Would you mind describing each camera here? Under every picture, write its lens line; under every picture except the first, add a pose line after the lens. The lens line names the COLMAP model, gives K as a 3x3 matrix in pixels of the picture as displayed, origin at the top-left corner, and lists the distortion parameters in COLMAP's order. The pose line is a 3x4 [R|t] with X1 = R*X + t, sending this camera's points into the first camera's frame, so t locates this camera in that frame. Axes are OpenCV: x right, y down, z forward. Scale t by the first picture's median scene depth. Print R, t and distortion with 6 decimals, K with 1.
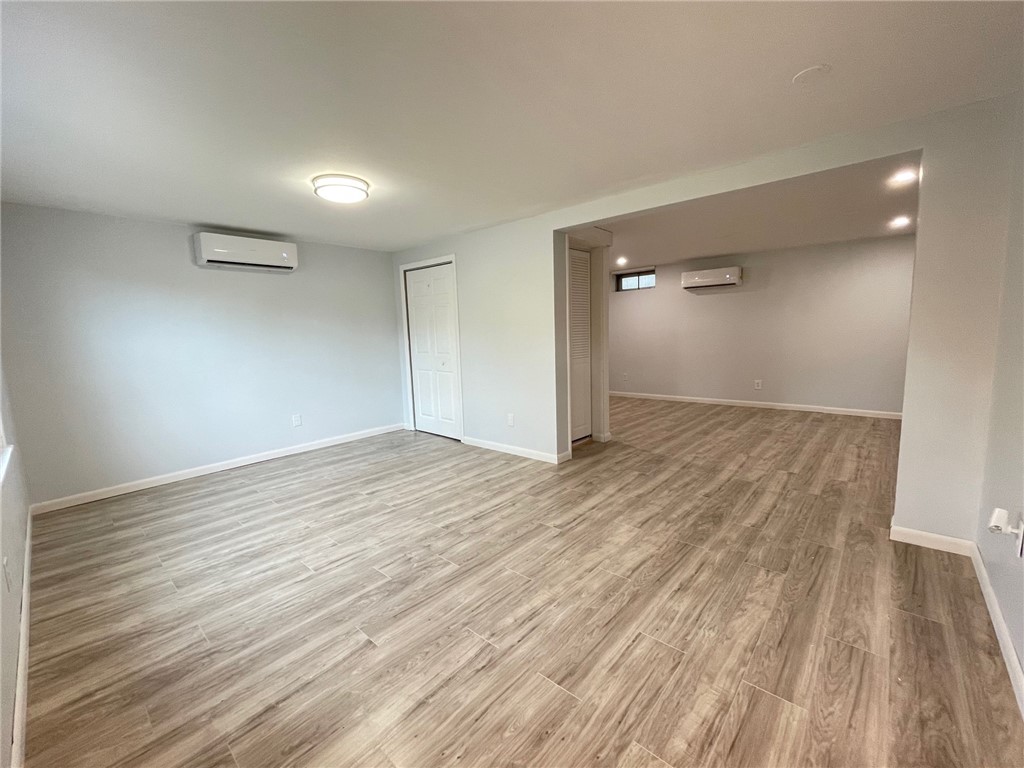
lens RADIAL K [[417.8, 0, 512.1], [0, 417.8, 386.6], [0, 0, 1]] dist [-0.000105, -0.000131]
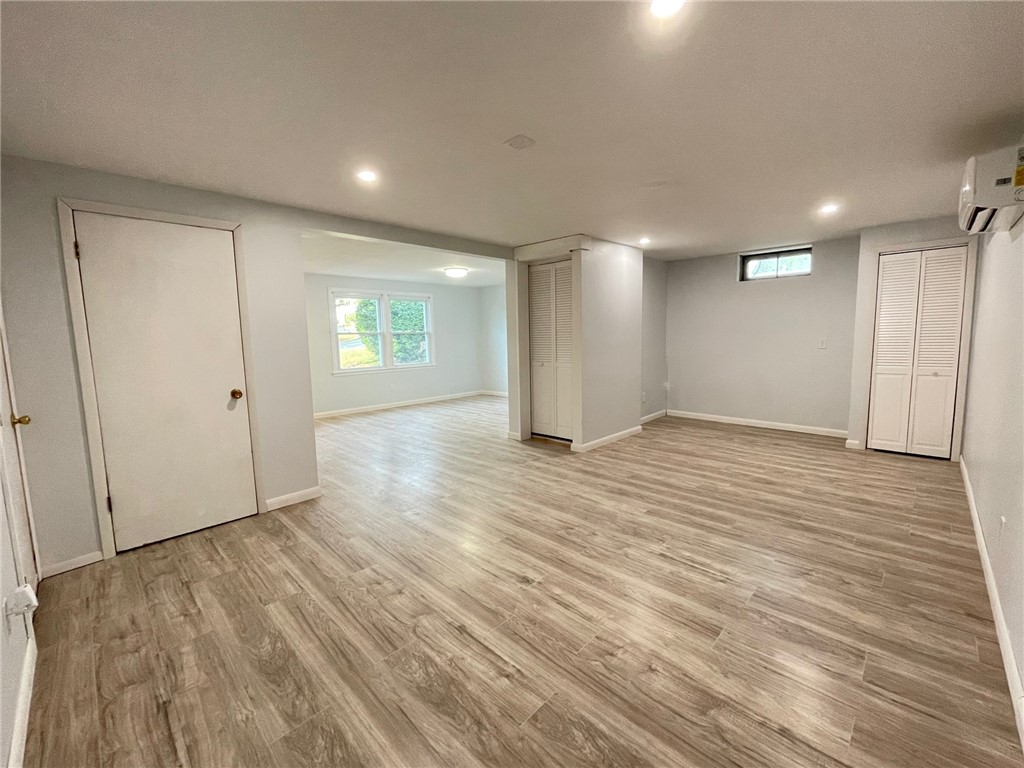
lens RADIAL K [[417.8, 0, 511.5], [0, 417.8, 380.4], [0, 0, 1]] dist [-0.000105, -0.000131]
pose [[-0.035982, 0.126844, -0.991270, 1.277027], [-0.128483, 0.983093, 0.130462, -0.145238], [0.991059, 0.132056, -0.019076, 0.959287]]
